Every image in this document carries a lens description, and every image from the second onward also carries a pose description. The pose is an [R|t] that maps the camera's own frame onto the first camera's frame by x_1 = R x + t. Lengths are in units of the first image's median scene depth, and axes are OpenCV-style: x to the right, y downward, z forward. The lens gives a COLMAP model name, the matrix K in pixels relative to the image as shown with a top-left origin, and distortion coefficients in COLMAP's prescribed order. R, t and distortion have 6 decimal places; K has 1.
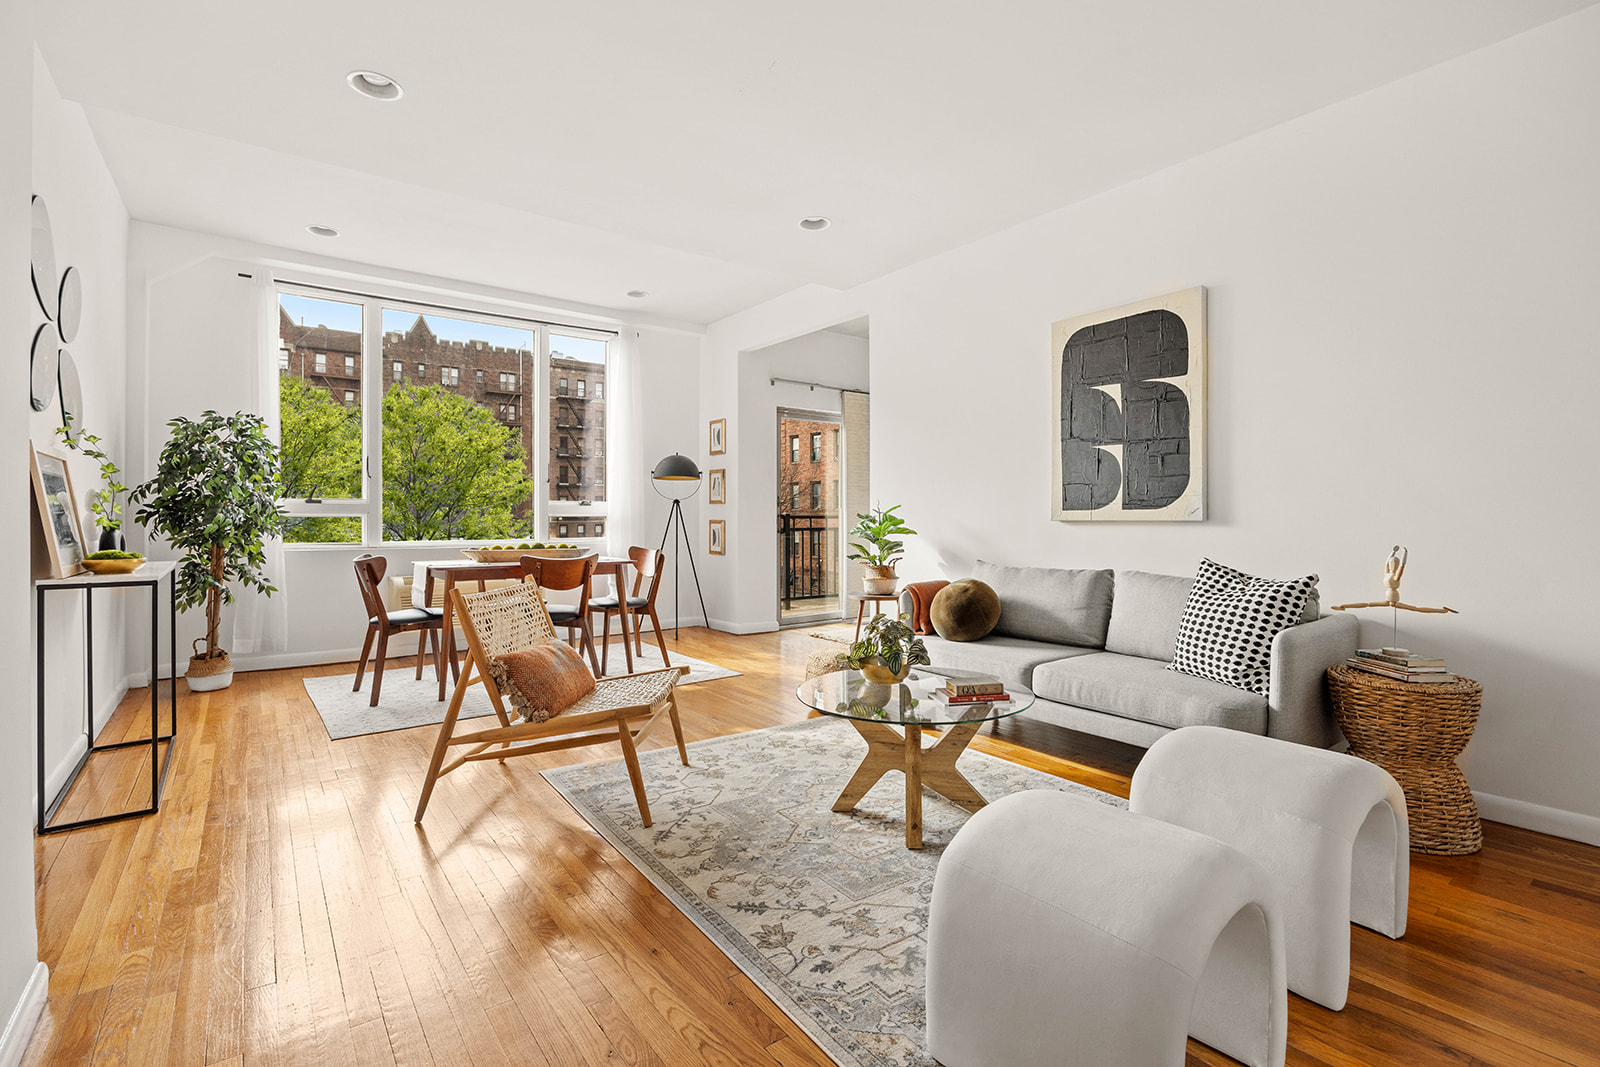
lens RADIAL K [[725.5, 0, 800.0], [0, 725.5, 533.5], [0, 0, 1]] dist [-0.000201, -0.000018]
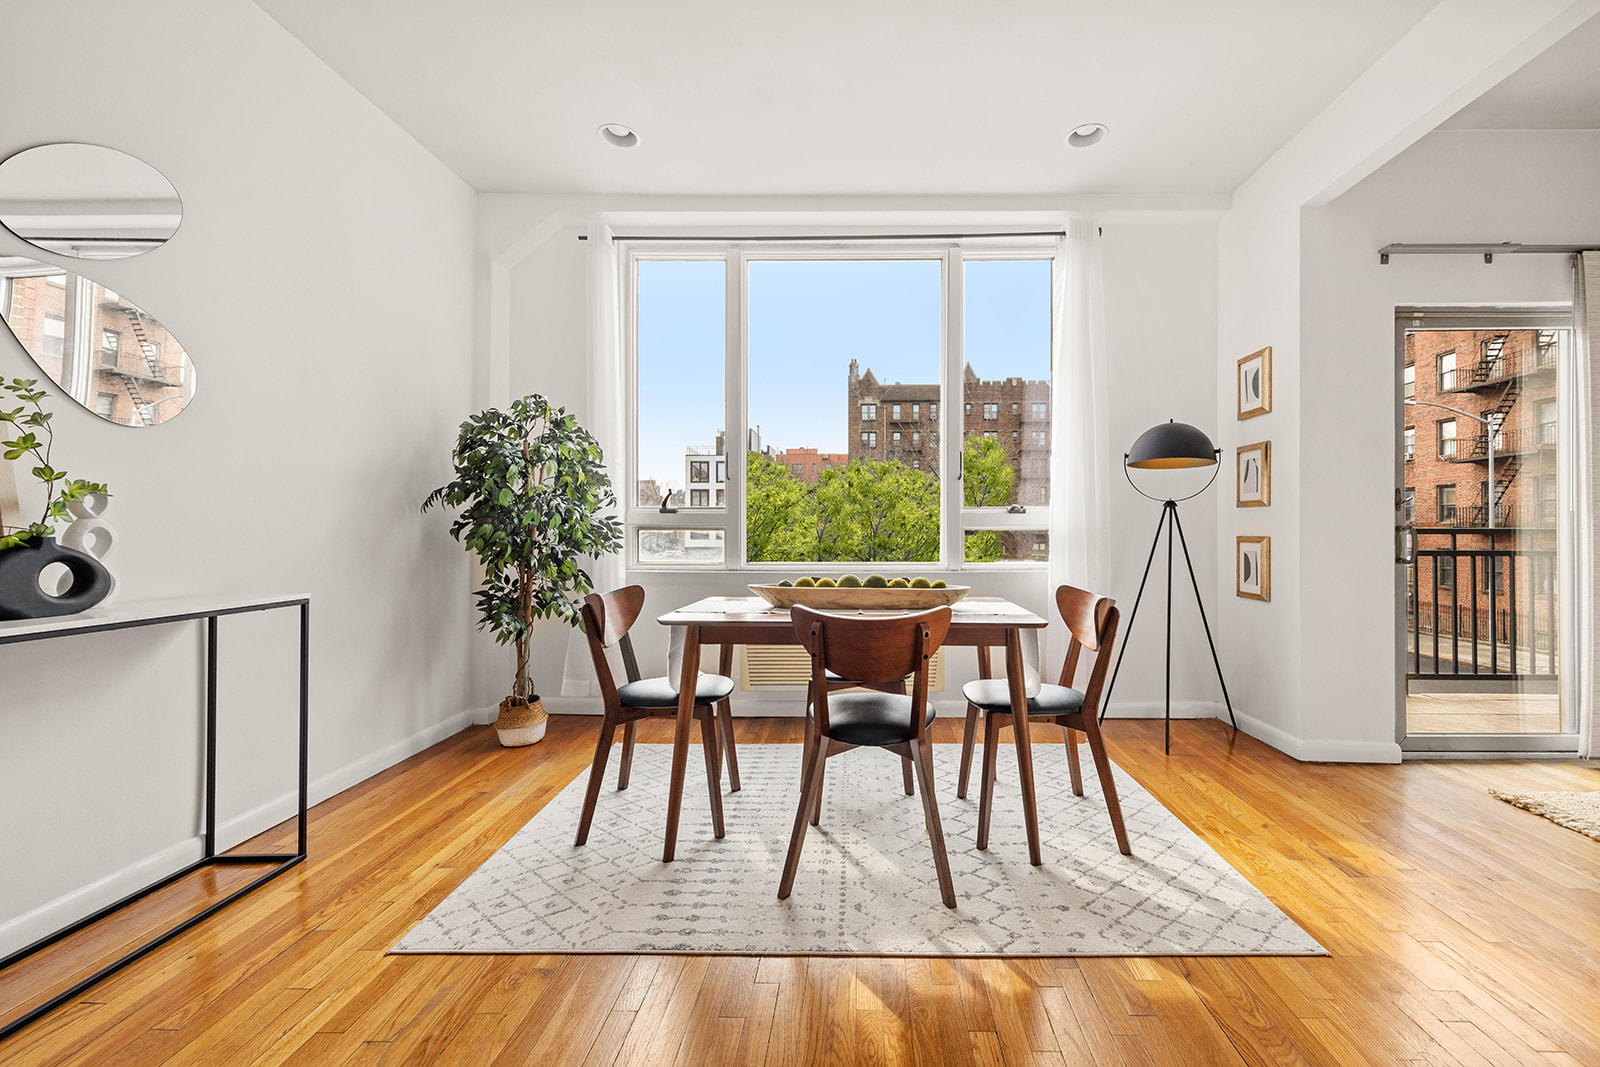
lens RADIAL K [[652.4, 0, 849.0], [0, 652.4, 526.9], [0, 0, 1]] dist [0.002742, 0.000164]
pose [[0.780521, -0.003255, -0.625121, -0.044589], [-0.016111, 0.999550, -0.025321, -0.008385], [0.624922, 0.029834, 0.780117, 0.429808]]
